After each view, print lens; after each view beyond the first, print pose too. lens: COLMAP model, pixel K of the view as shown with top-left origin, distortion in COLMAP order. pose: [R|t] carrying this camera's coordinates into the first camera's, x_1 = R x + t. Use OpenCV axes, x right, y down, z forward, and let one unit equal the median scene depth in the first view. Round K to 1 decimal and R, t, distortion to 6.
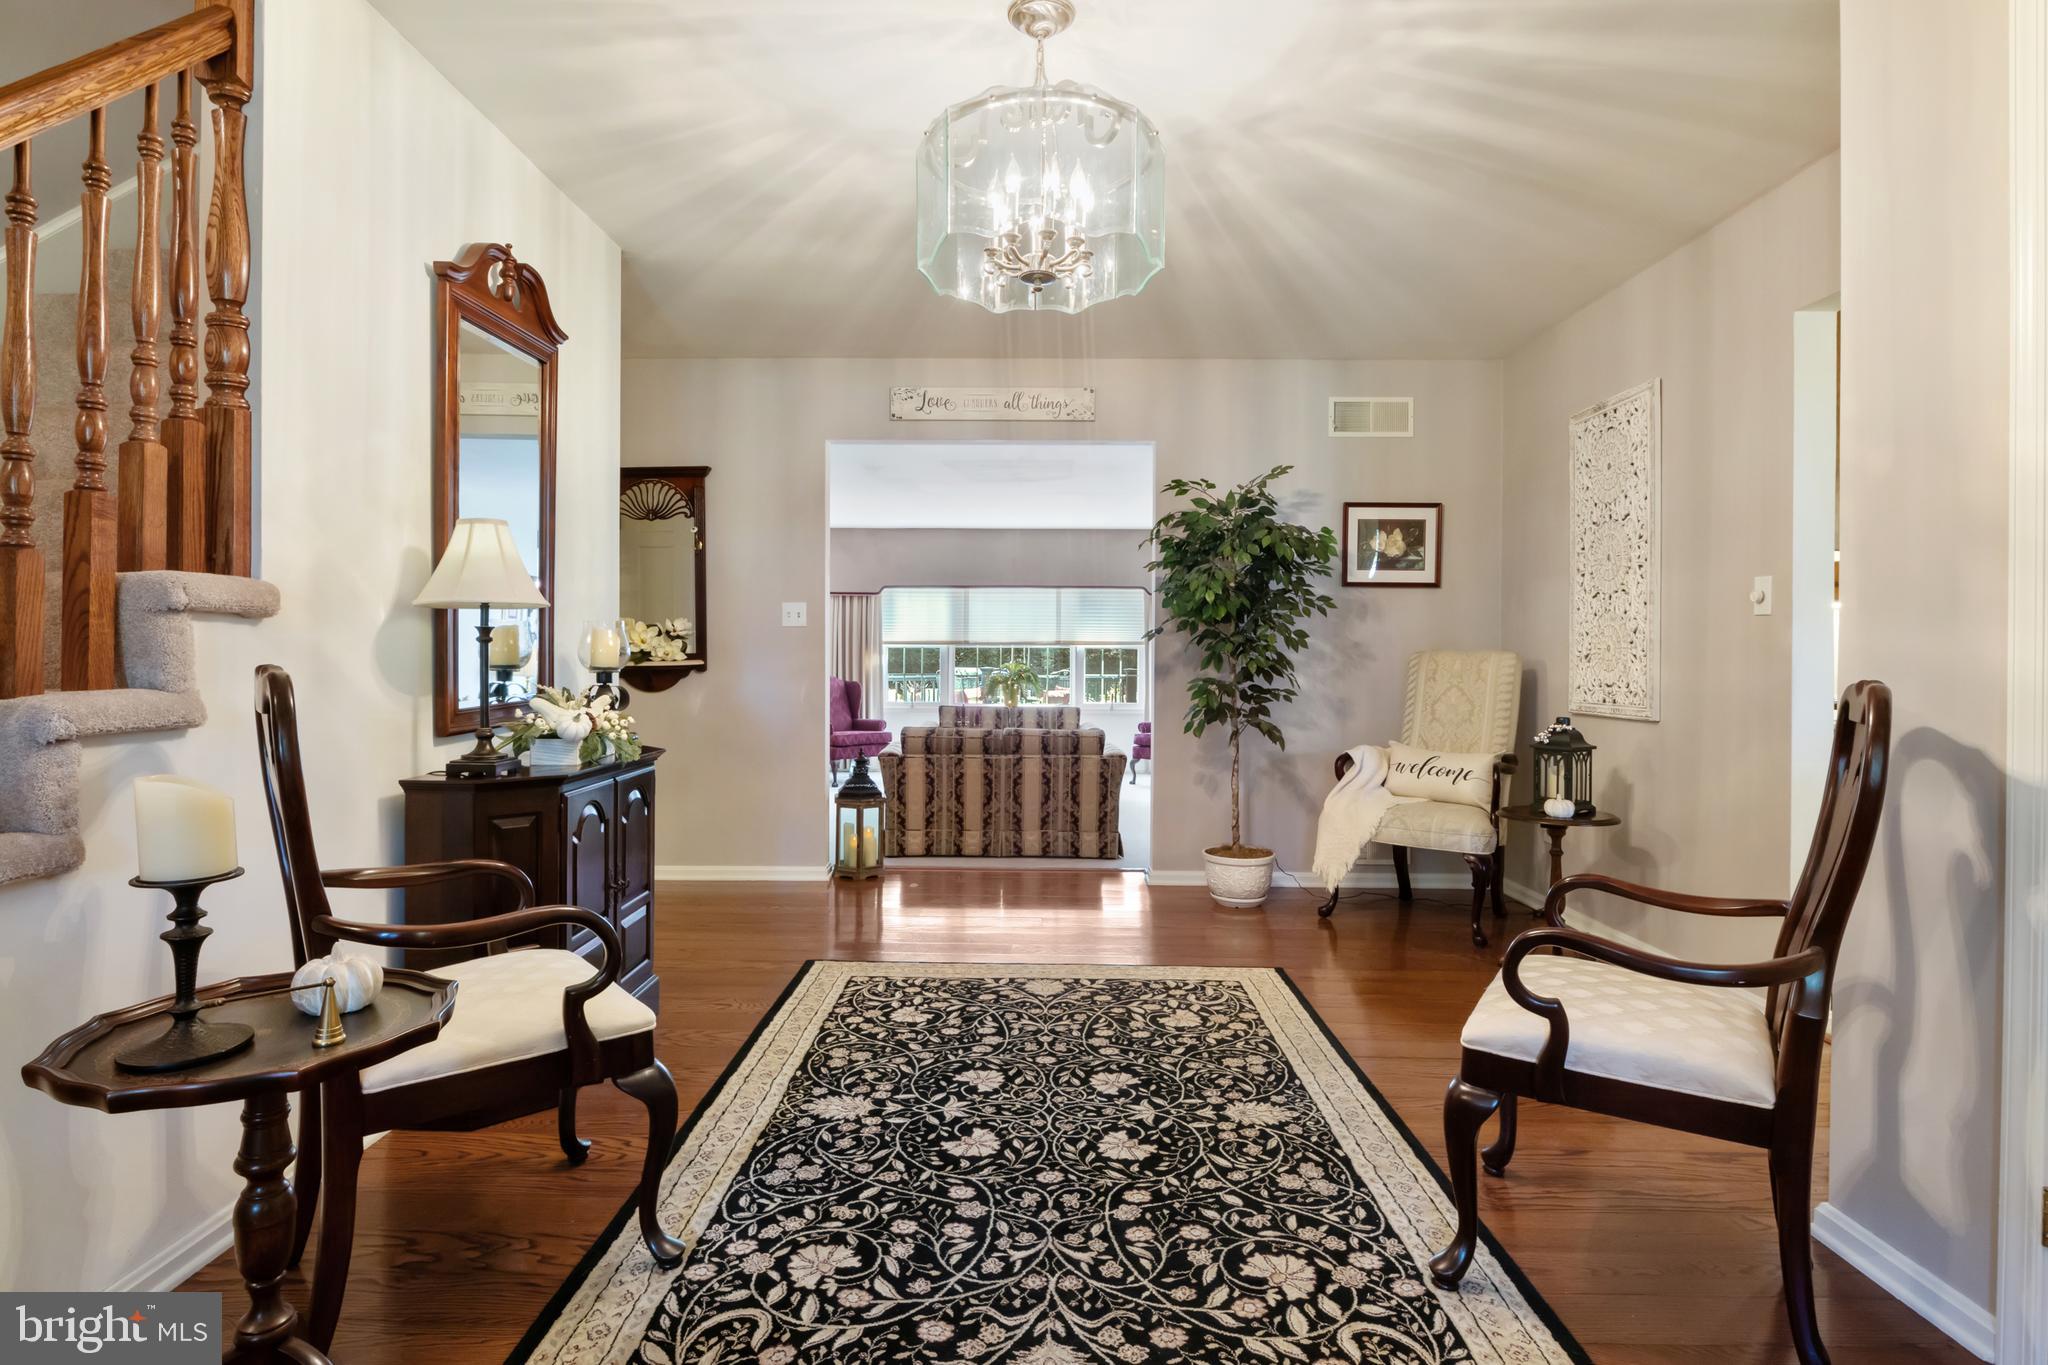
lens RADIAL K [[1033.3, 0, 1016.5], [0, 1033.3, 662.0], [0, 0, 1]] dist [-0.004412, -0.003290]
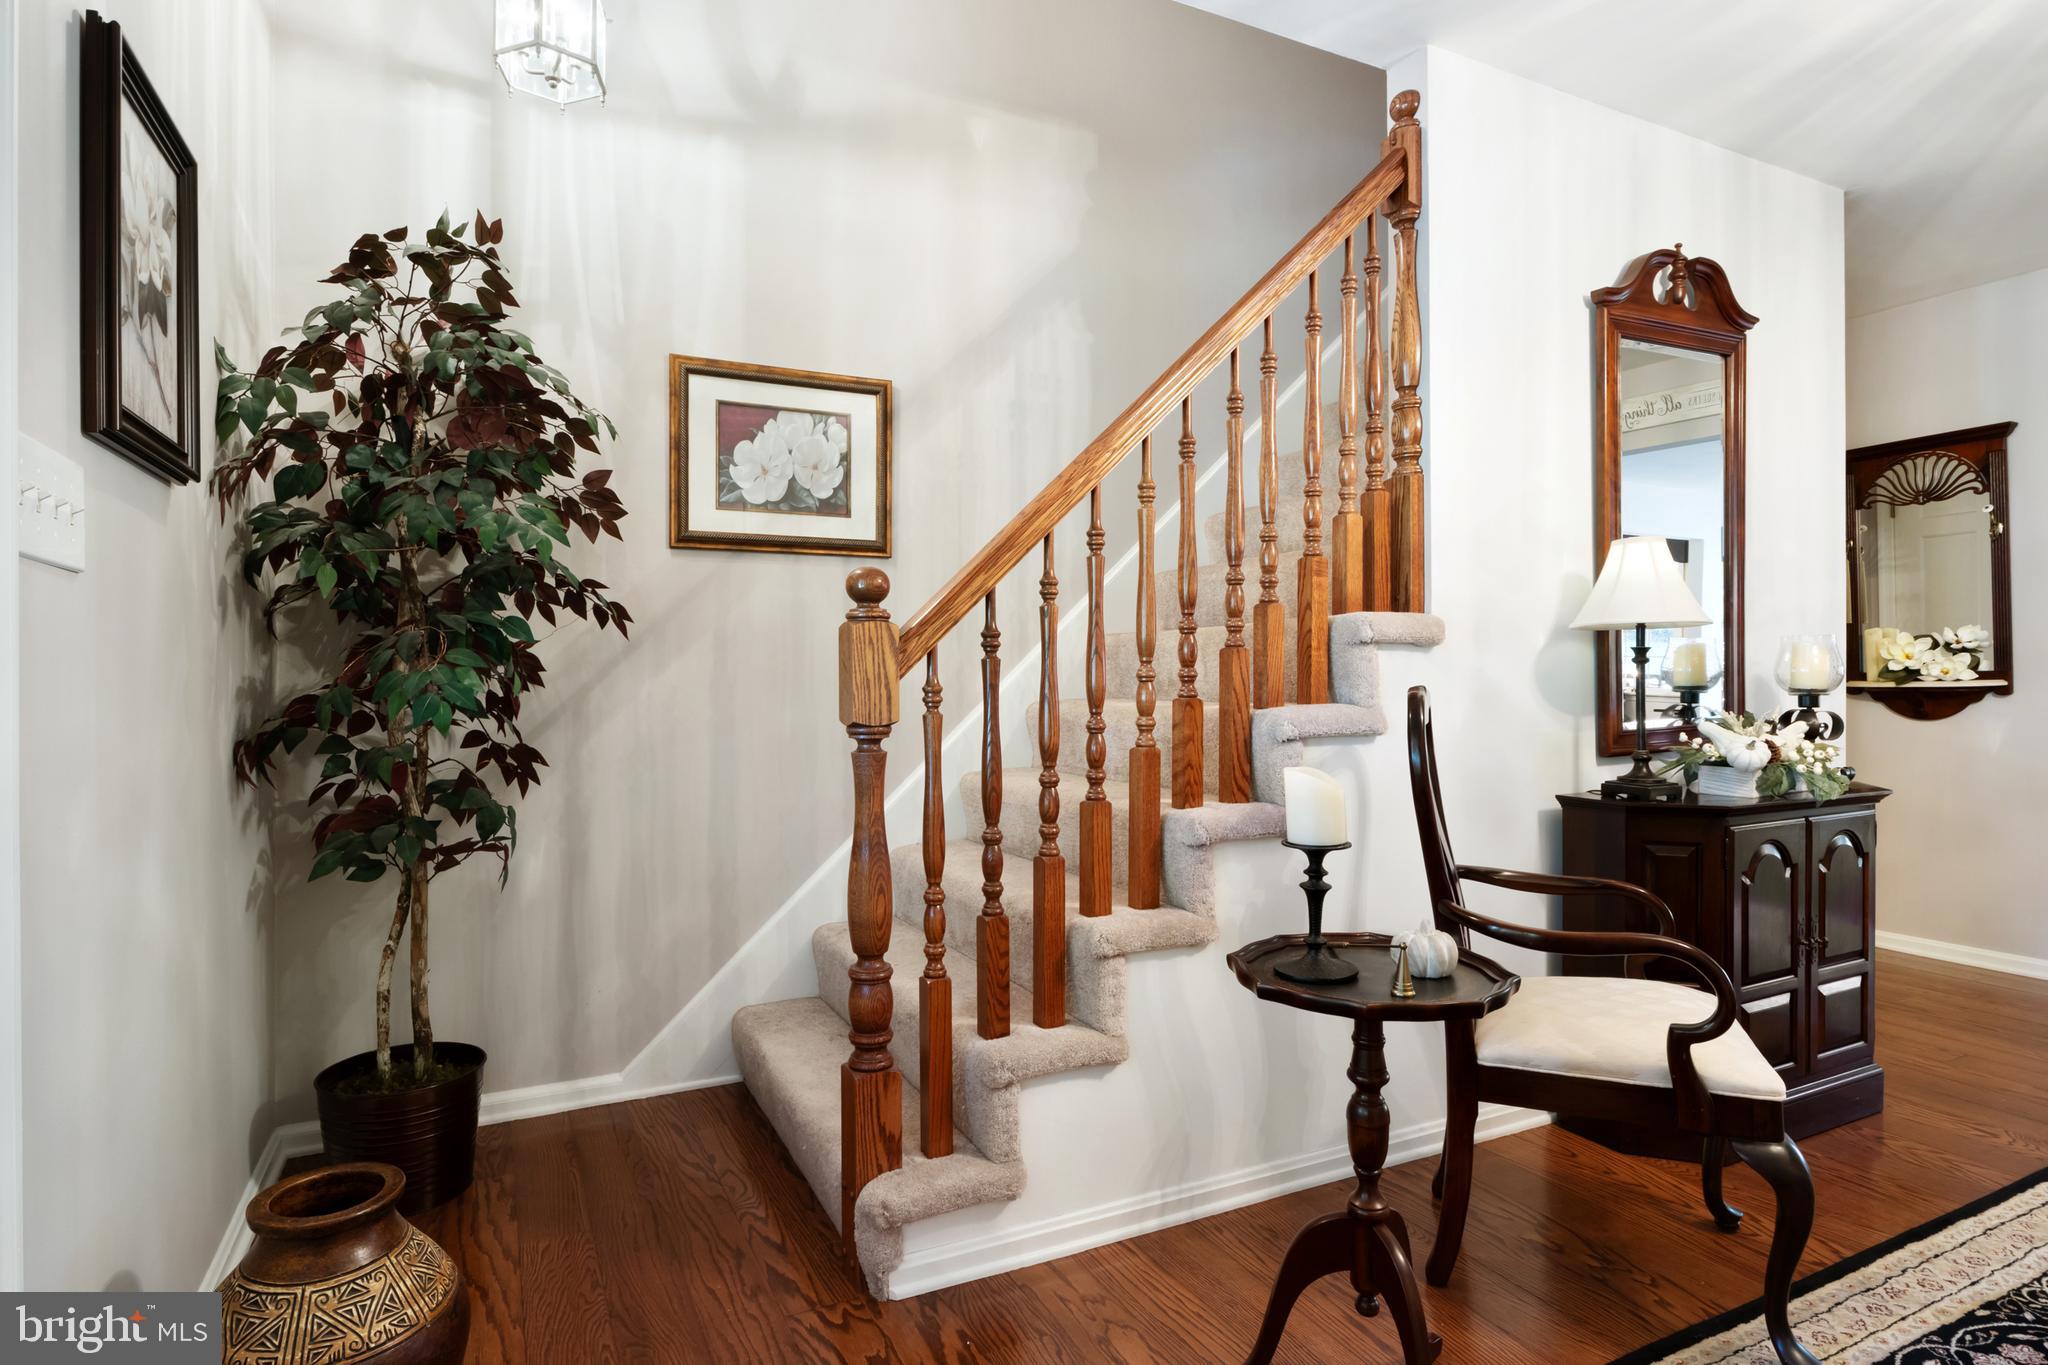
lens RADIAL K [[1063.4, 0, 1013.9], [0, 1063.4, 683.6], [0, 0, 1]] dist [-0.001871, 0.000221]
pose [[0.467348, 0.001334, -0.884072, 0.125723], [0.000376, 0.999998, 0.001707, -0.001780], [0.884073, -0.001130, 0.467347, -0.001110]]
